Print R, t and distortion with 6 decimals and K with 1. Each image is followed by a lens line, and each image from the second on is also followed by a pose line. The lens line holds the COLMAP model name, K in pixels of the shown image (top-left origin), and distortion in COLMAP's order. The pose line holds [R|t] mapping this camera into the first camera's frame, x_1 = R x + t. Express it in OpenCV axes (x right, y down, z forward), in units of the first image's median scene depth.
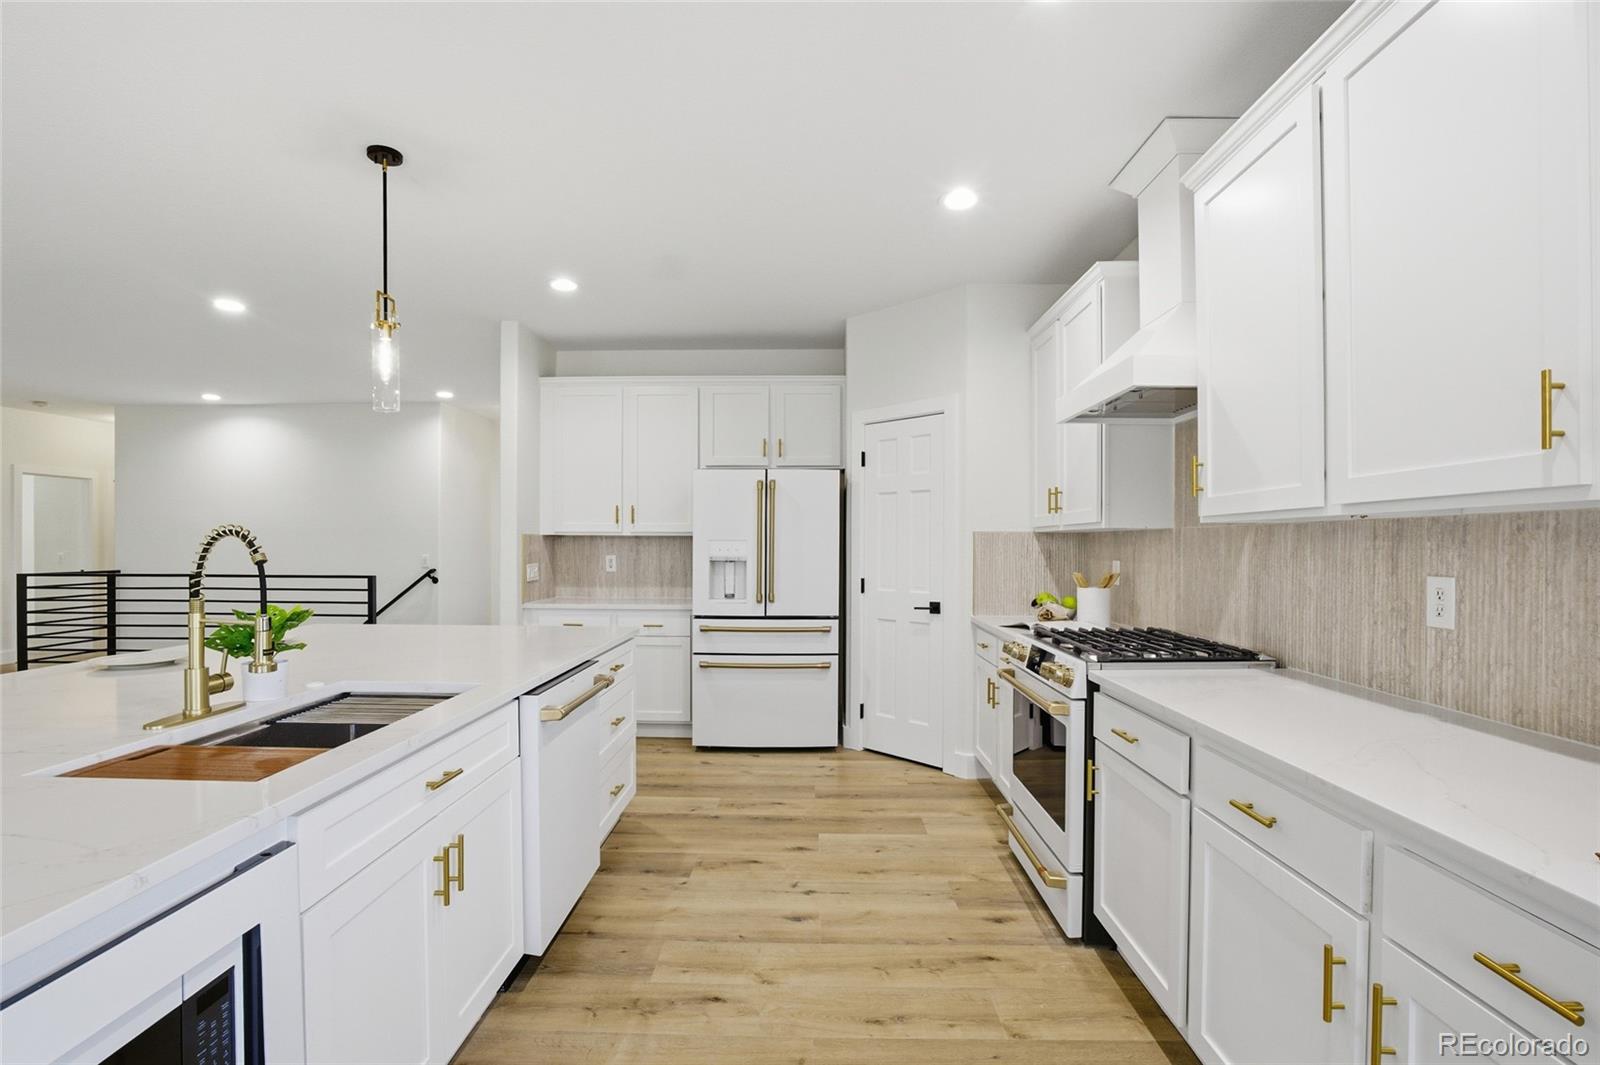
lens RADIAL K [[735.1, 0, 788.9], [0, 735.1, 552.1], [0, 0, 1]] dist [-0.050253, 0.011286]
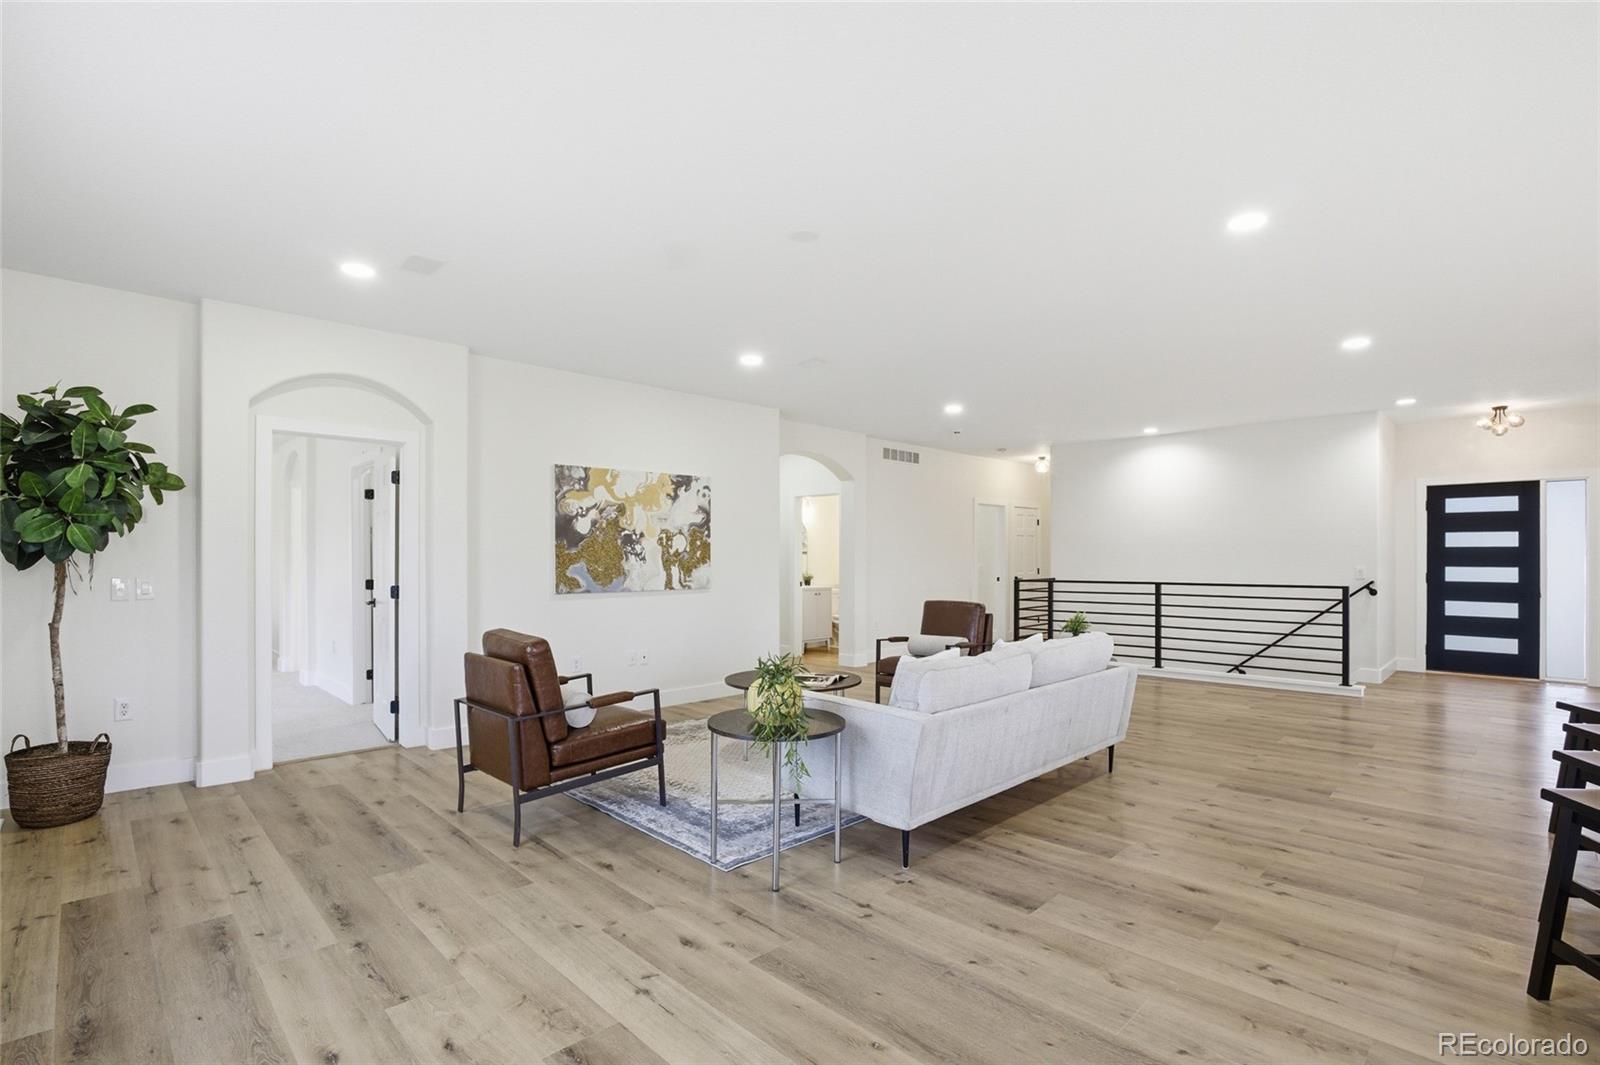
lens RADIAL K [[735.1, 0, 819.8], [0, 735.1, 554.5], [0, 0, 1]] dist [-0.050253, 0.011286]
pose [[0.728311, -0.007994, -0.685200, -0.693175], [-0.002445, 0.999895, -0.014264, 0.006671], [0.685242, 0.012064, 0.728215, -0.460262]]
